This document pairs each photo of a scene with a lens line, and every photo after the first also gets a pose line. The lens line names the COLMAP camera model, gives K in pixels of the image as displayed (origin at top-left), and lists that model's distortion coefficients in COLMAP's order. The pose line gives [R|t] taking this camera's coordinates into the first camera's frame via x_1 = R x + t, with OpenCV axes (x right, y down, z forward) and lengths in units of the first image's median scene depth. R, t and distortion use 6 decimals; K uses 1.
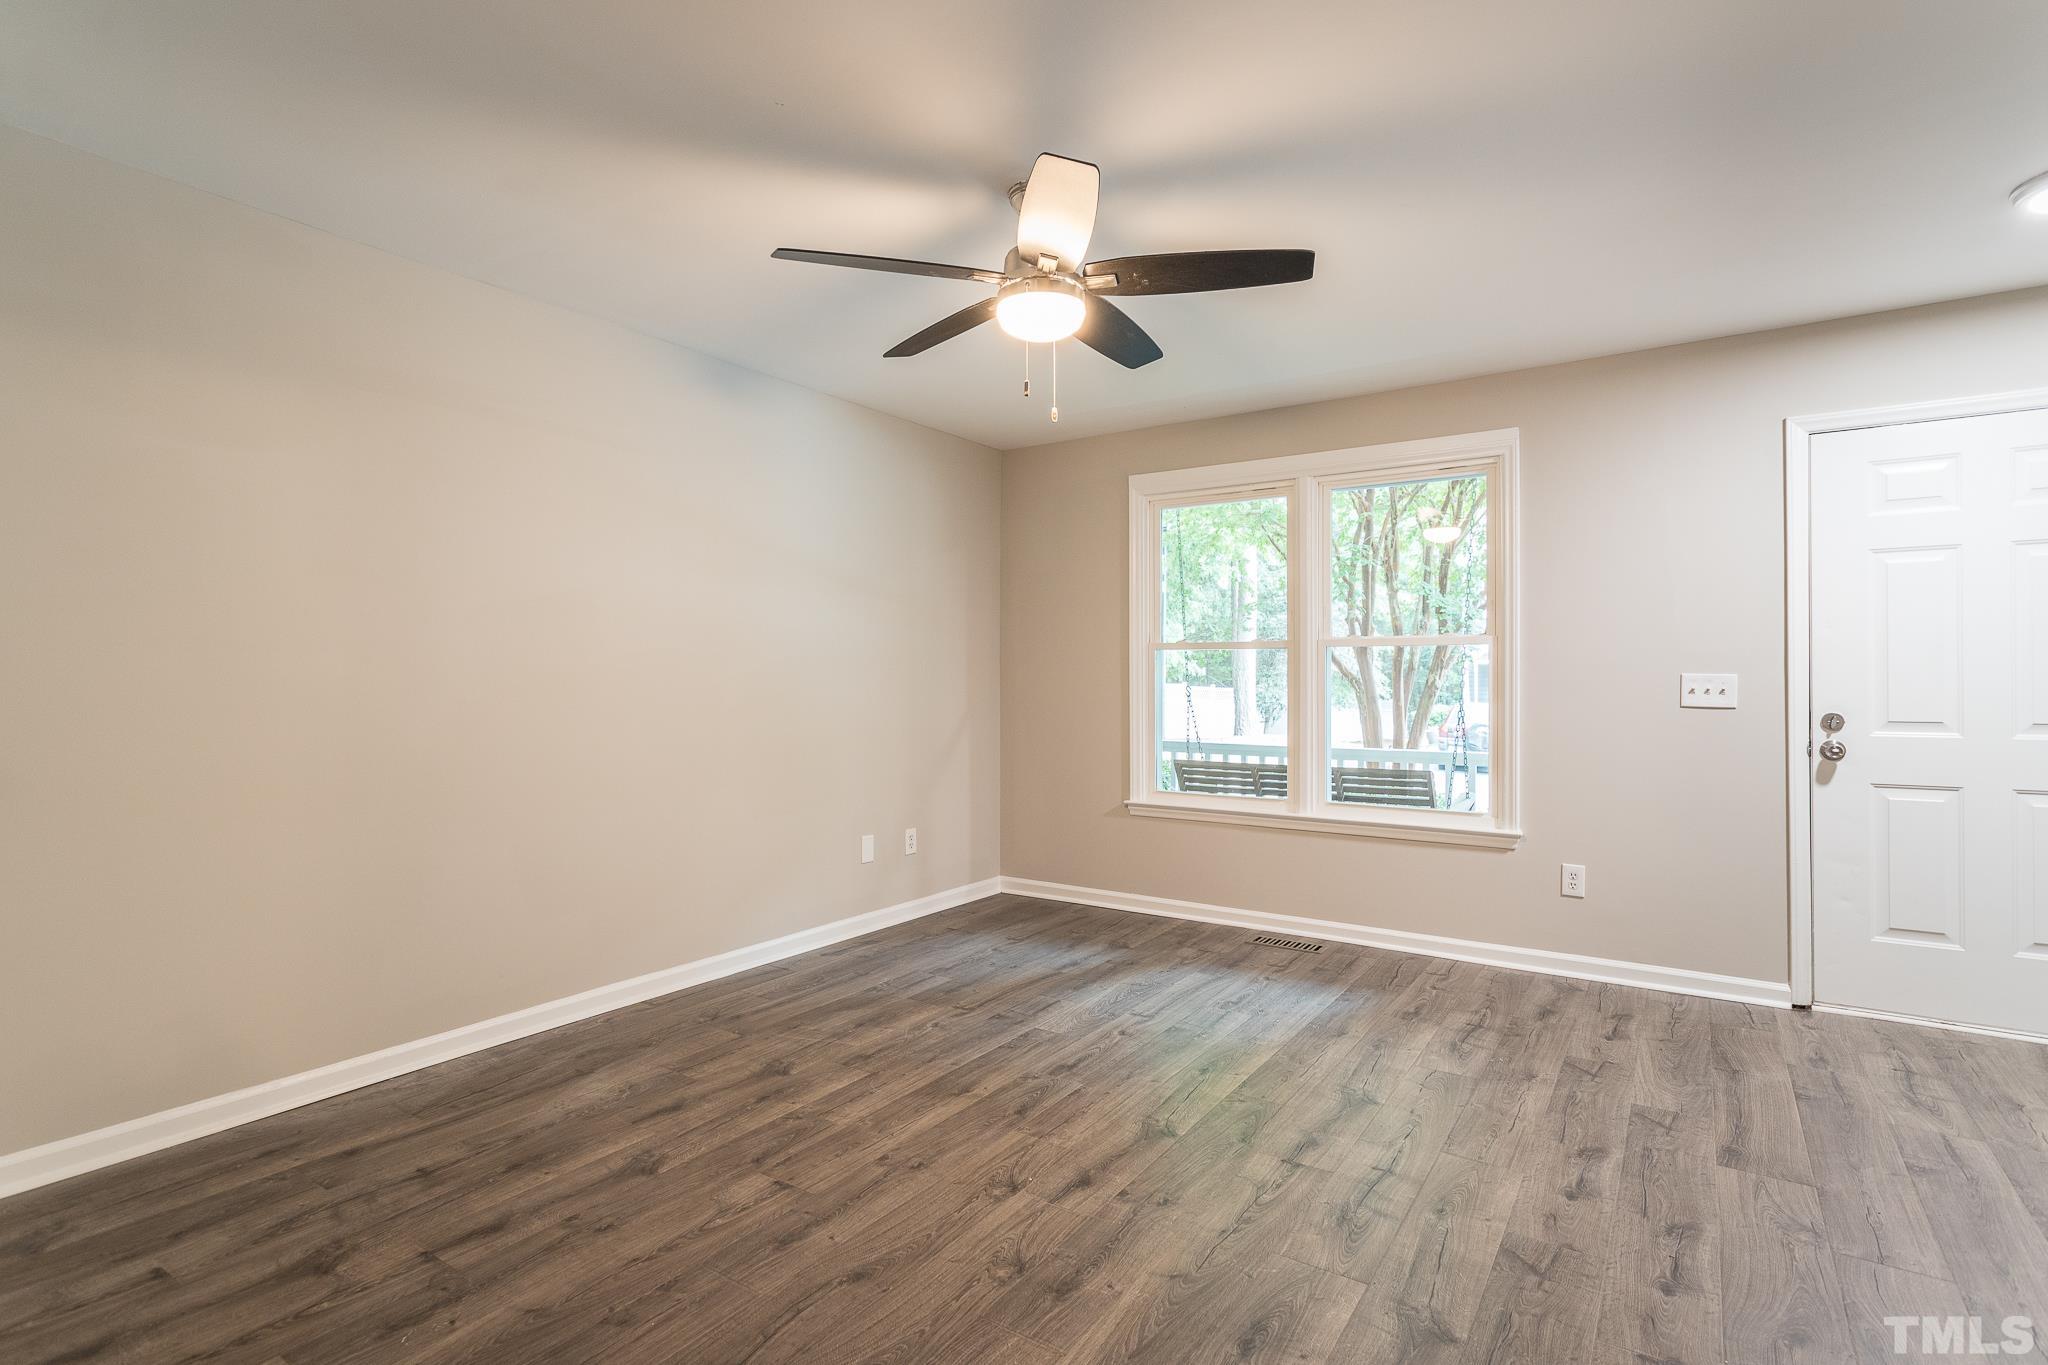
lens RADIAL K [[987.4, 0, 1020.0], [0, 987.4, 687.0], [0, 0, 1]] dist [-0.000565, 0.000582]
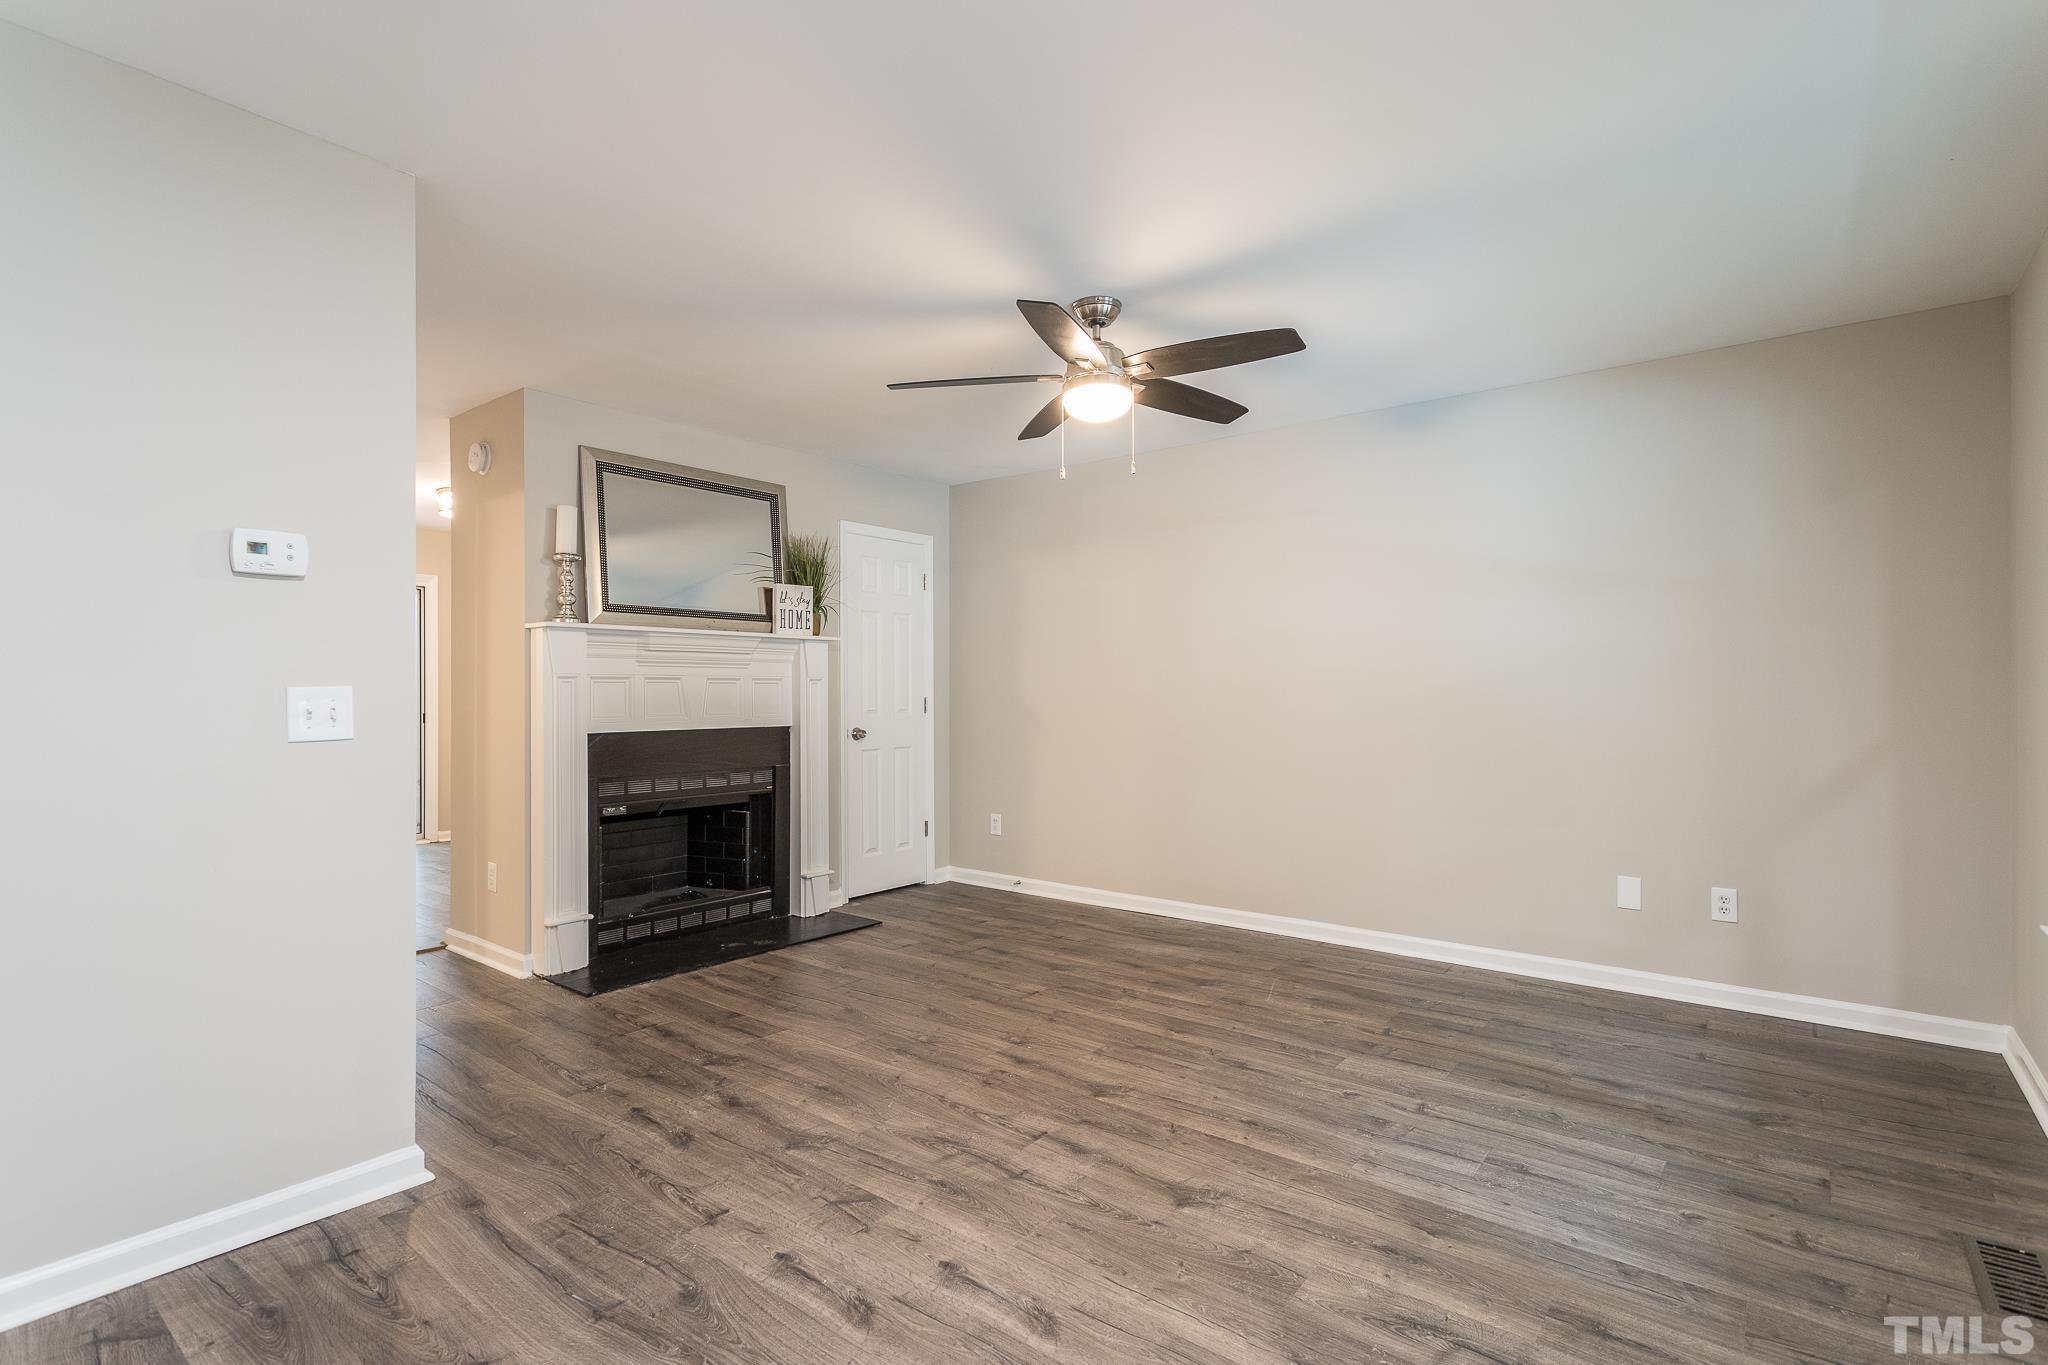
lens RADIAL K [[974.1, 0, 1041.0], [0, 974.1, 681.3], [0, 0, 1]] dist [0.002122, 0.001190]
pose [[-0.063344, -0.009155, -0.997950, 1.120048], [-0.004824, 0.999949, -0.008867, -0.008511], [0.997980, 0.004252, -0.063385, 0.881909]]
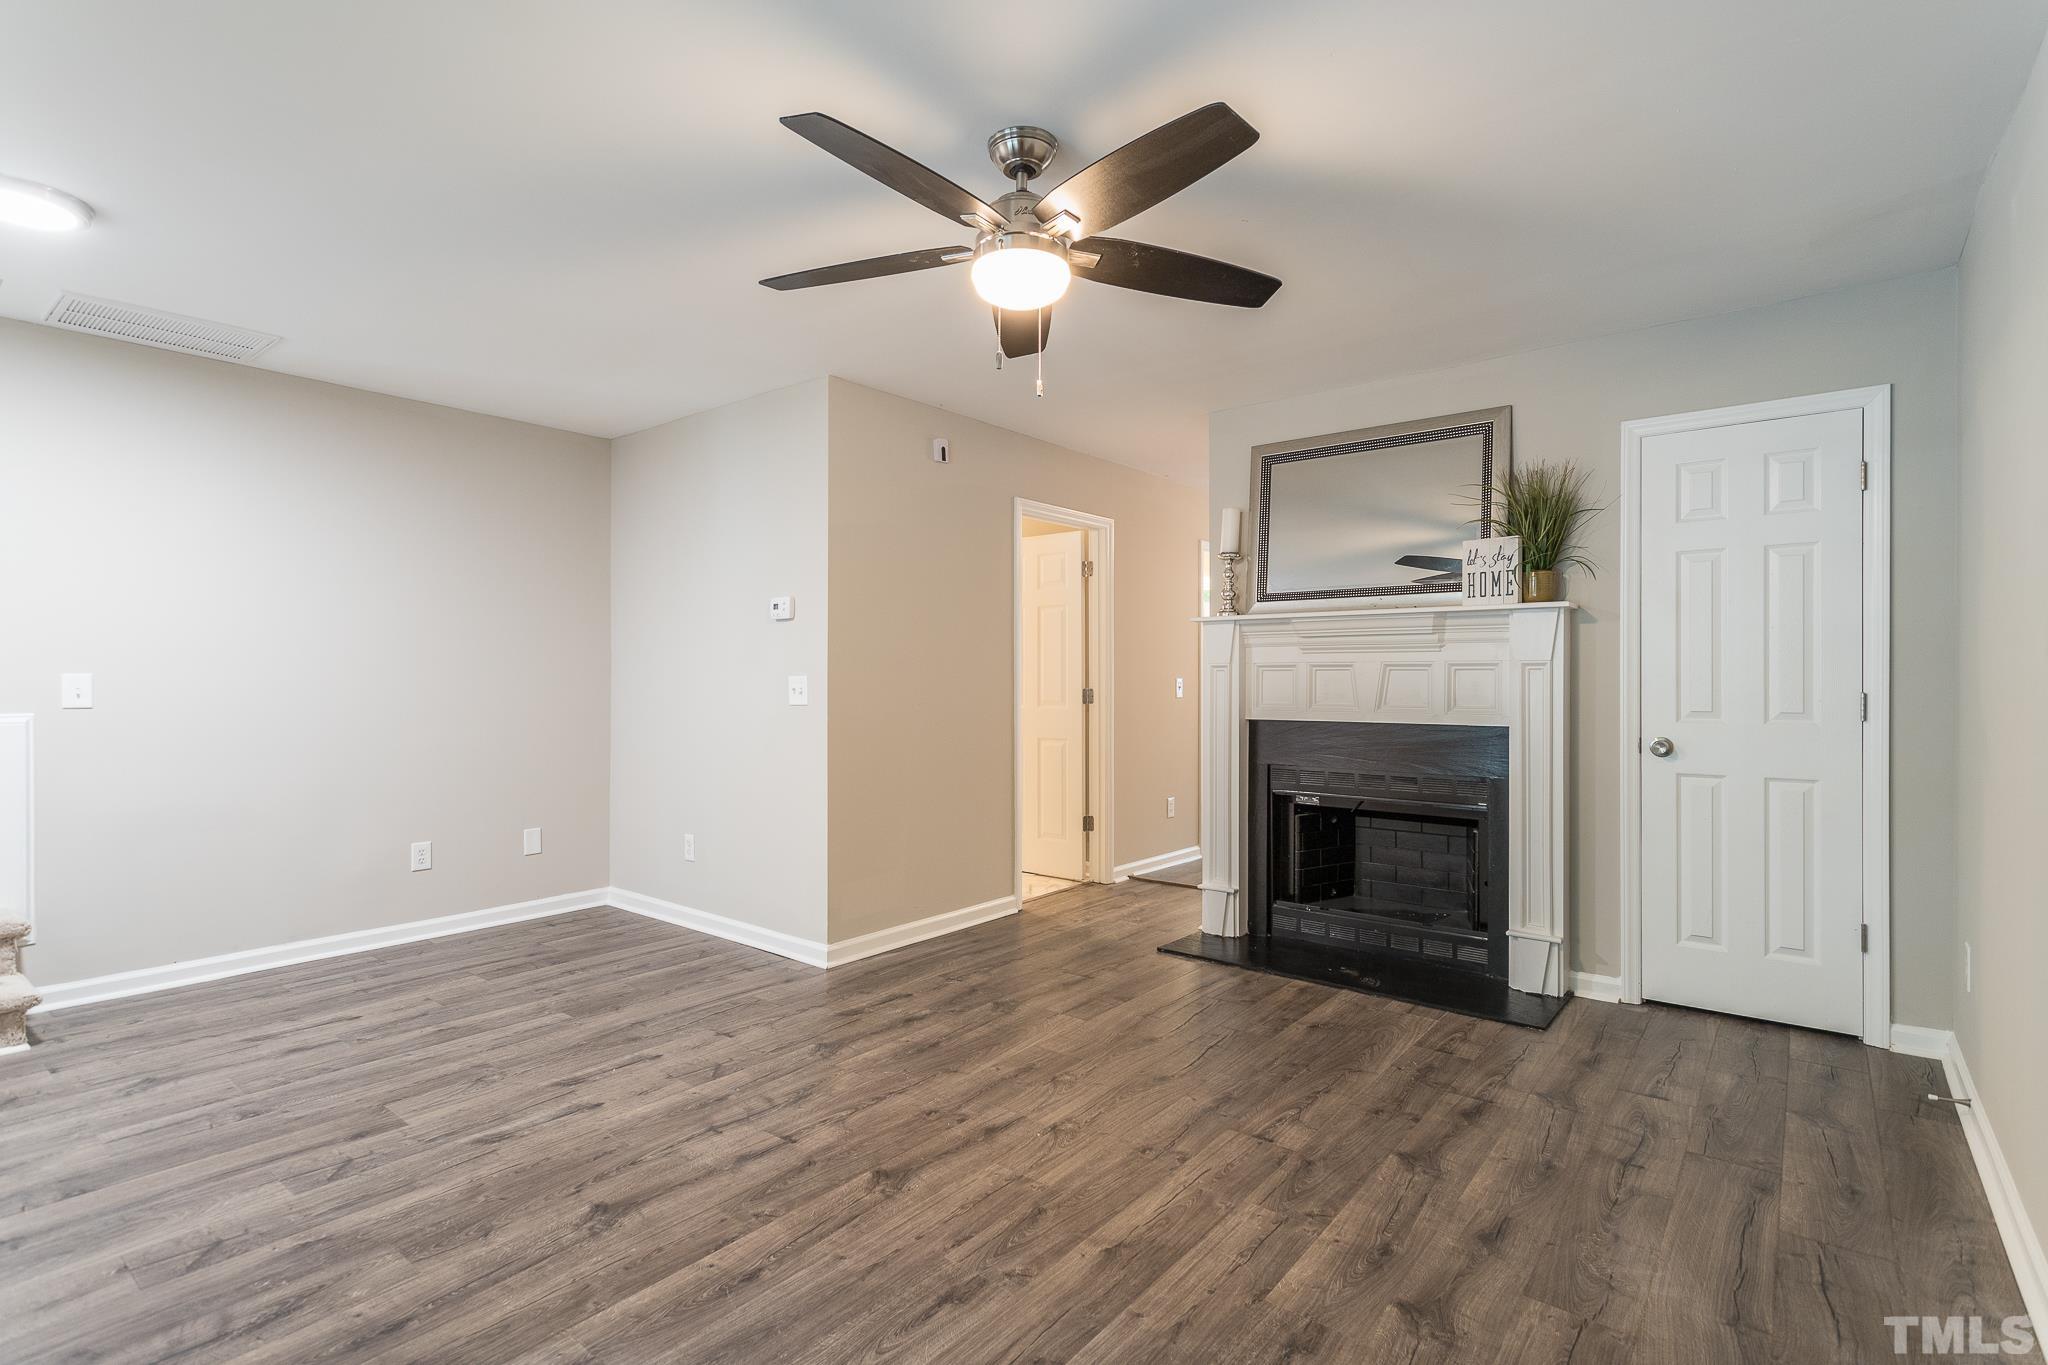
lens RADIAL K [[976.5, 0, 1025.6], [0, 976.5, 676.7], [0, 0, 1]] dist [0.000407, 0.001800]
pose [[-0.997052, -0.000729, 0.076731, -0.046318], [-0.000471, 0.999994, 0.003381, -0.012696], [-0.076733, 0.003335, -0.997046, 1.668441]]
